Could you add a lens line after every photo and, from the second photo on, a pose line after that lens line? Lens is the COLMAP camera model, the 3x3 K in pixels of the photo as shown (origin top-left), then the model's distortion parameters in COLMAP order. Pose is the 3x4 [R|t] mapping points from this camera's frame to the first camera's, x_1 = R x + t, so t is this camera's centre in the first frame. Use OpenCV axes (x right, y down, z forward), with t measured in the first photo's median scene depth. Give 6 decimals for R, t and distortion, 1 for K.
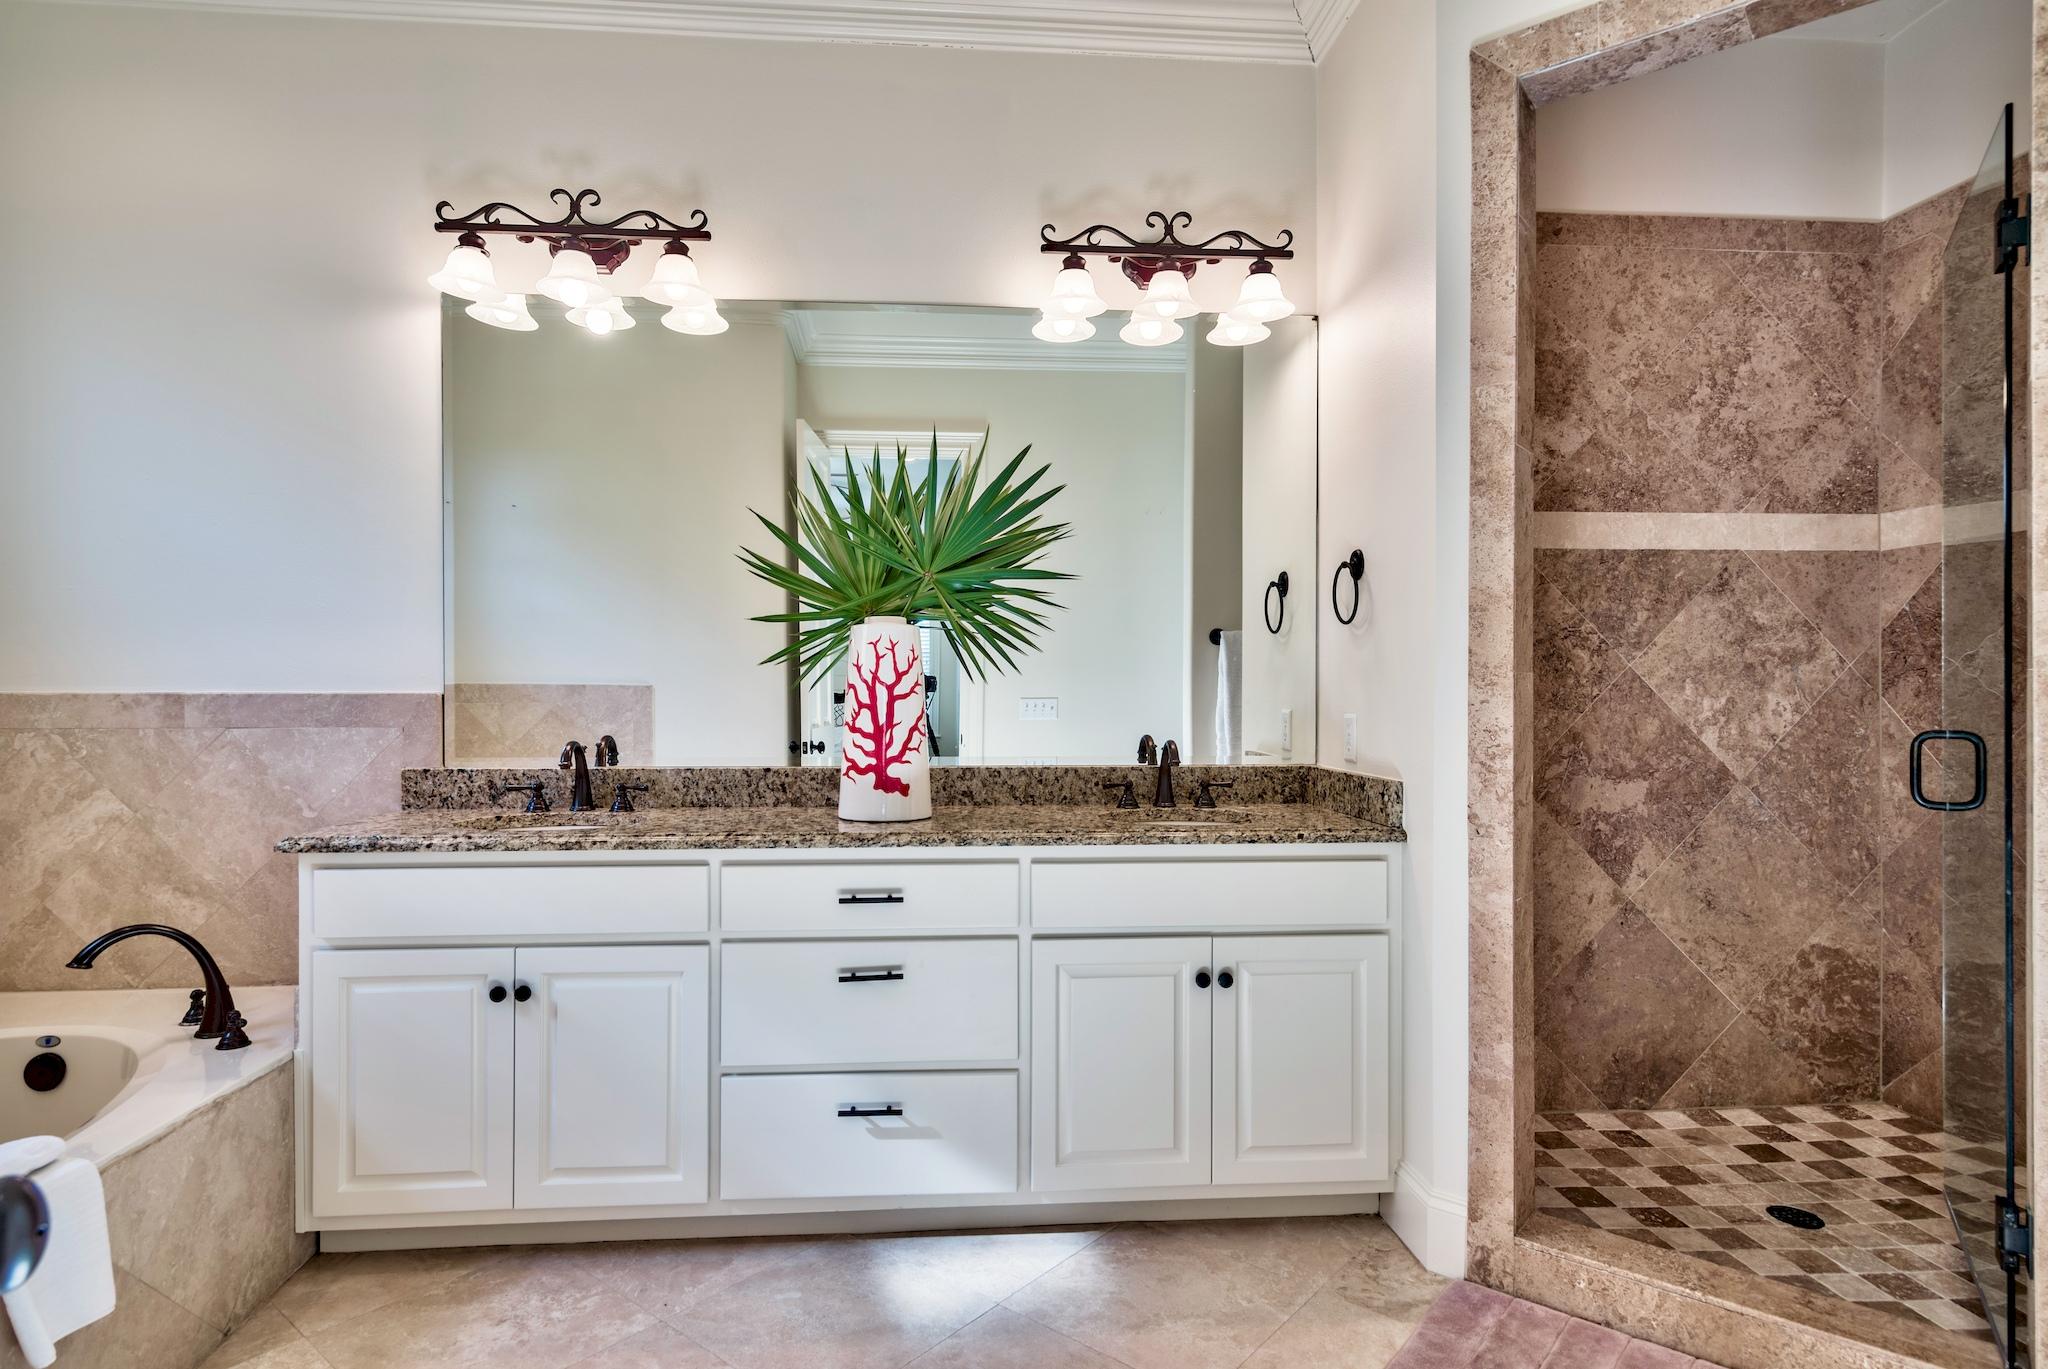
lens RADIAL K [[1090.7, 0, 1023.1], [0, 1090.7, 692.3], [0, 0, 1]] dist [0.018342, -0.004798]
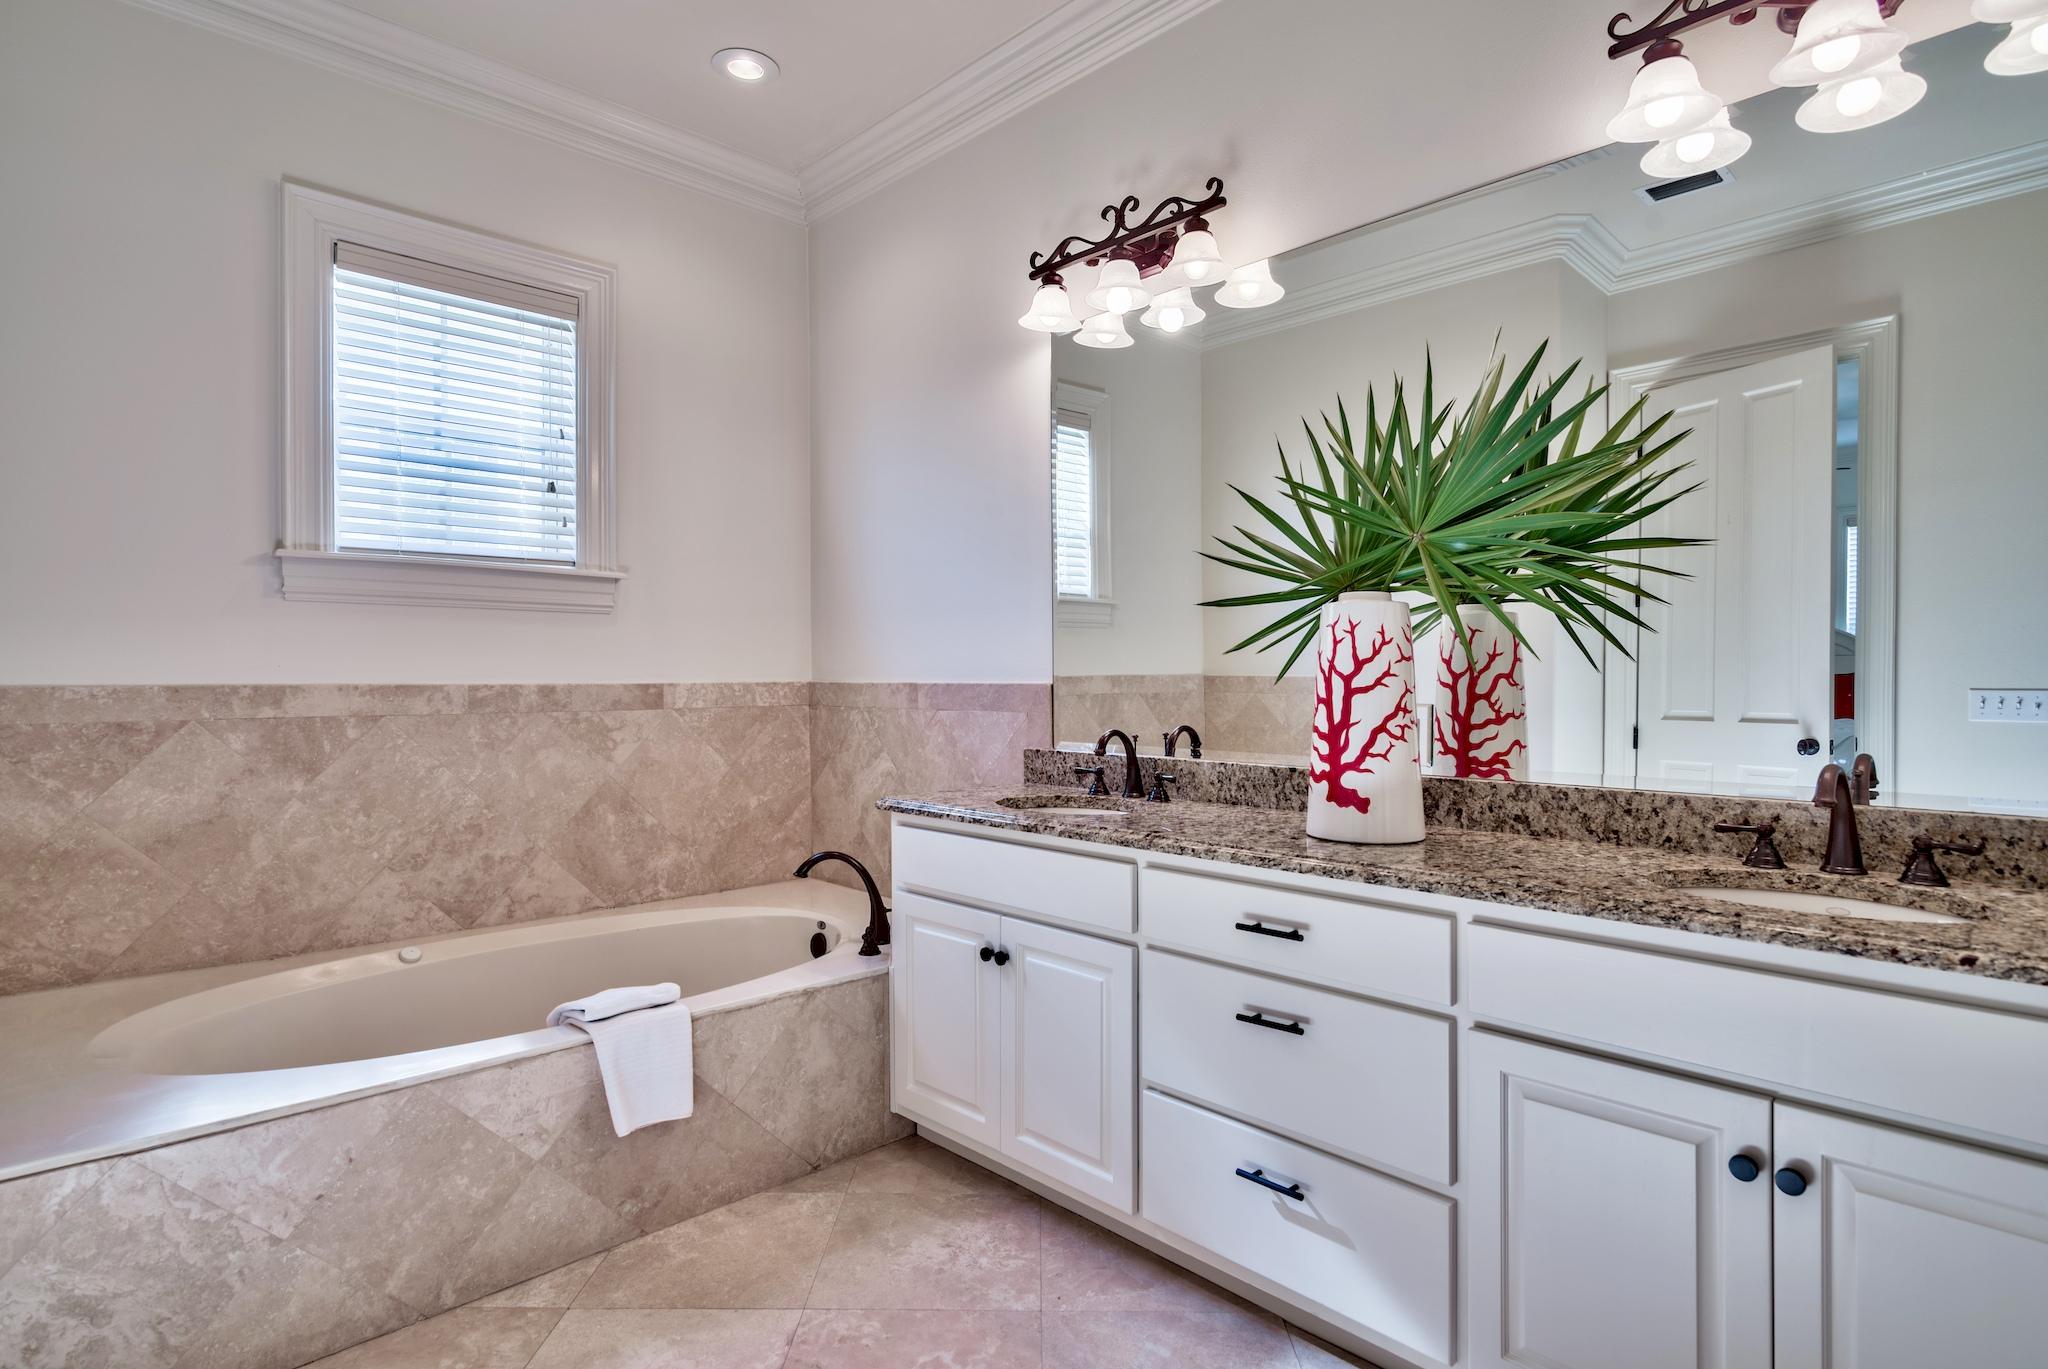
lens RADIAL K [[1074.9, 0, 1018.2], [0, 1074.9, 678.2], [0, 0, 1]] dist [0.001216, 0.001246]
pose [[0.634015, -0.000477, -0.773320, 0.344143], [0.000212, 1.000000, -0.000442, -0.004343], [0.773320, 0.000116, 0.634015, 0.296022]]
